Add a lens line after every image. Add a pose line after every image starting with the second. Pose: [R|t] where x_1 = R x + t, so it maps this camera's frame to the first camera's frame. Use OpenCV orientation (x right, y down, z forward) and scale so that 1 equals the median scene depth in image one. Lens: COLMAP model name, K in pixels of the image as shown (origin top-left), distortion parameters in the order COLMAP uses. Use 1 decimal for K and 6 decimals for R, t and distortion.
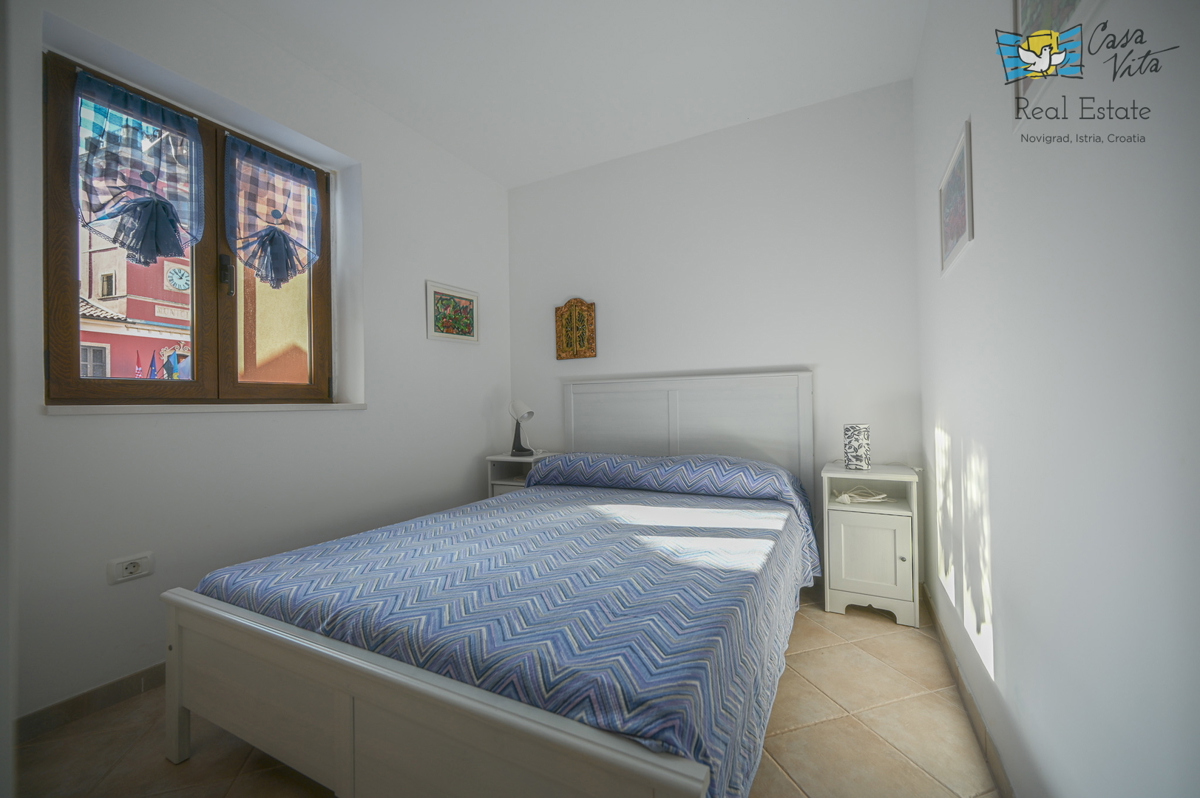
lens RADIAL K [[471.3, 0, 605.0], [0, 471.3, 399.9], [0, 0, 1]] dist [-0.002017, 0.000004]
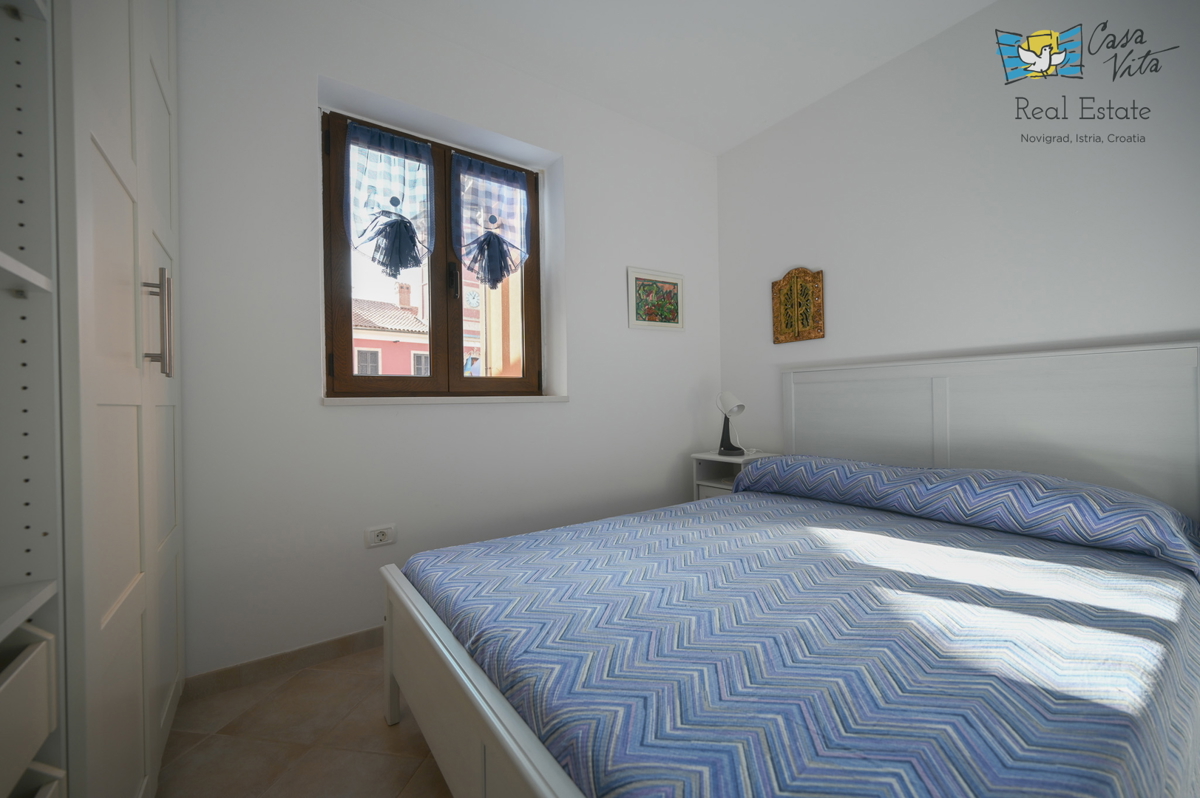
lens RADIAL K [[471.3, 0, 605.0], [0, 471.3, 399.9], [0, 0, 1]] dist [-0.002017, 0.000004]
pose [[0.890796, 0.002533, -0.454397, 0.018787], [0.005033, 0.999868, 0.015439, 0.001321], [0.454377, -0.016040, 0.890665, 0.154387]]
